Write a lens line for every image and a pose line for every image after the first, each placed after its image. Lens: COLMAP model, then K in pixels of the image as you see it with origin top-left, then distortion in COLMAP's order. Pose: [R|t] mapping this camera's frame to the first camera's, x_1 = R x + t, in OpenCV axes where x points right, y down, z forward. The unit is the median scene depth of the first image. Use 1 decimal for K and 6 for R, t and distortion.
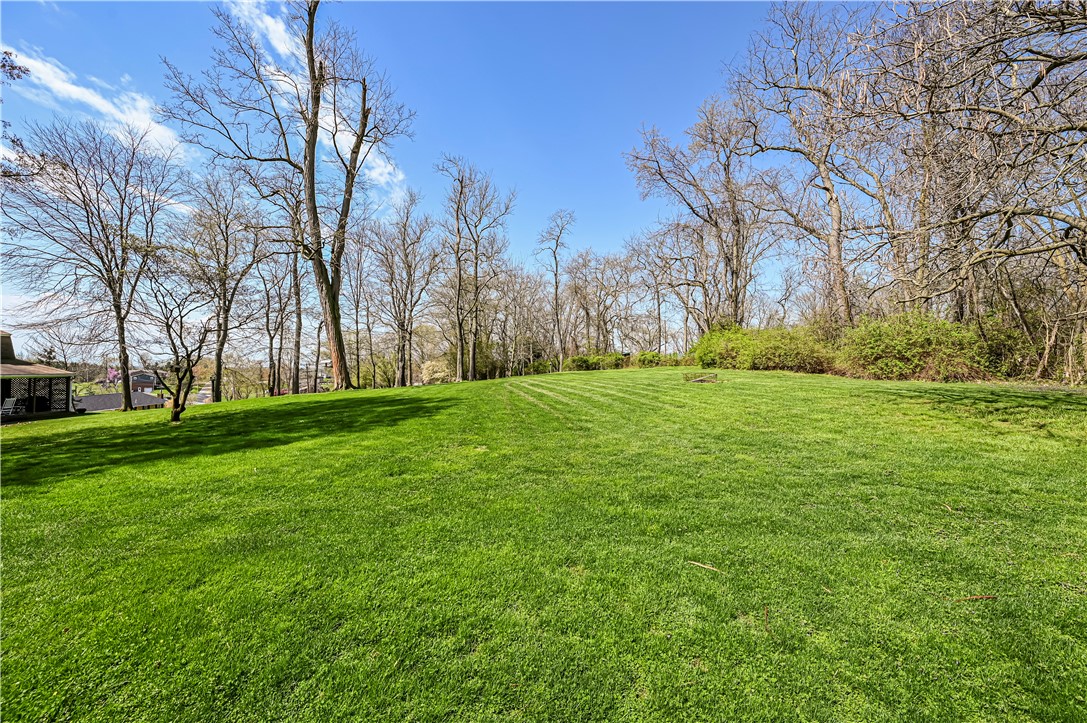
lens RADIAL K [[437.9, 0, 544.5], [0, 437.9, 345.4], [0, 0, 1]] dist [-0.000157, -0.000026]
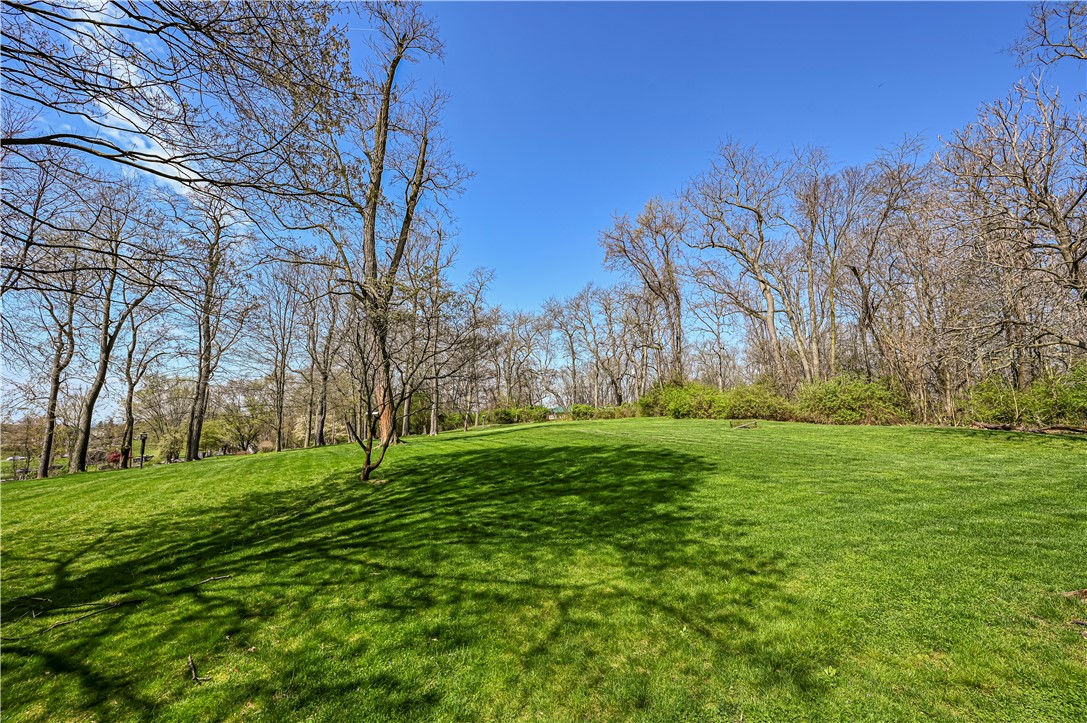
lens RADIAL K [[437.9, 0, 544.5], [0, 437.9, 345.4], [0, 0, 1]] dist [-0.000157, -0.000026]
pose [[0.937428, 0.049667, 0.344619, -0.299480], [-0.007488, 0.992421, -0.122658, 0.003139], [-0.348099, 0.112403, 0.930695, 0.005151]]
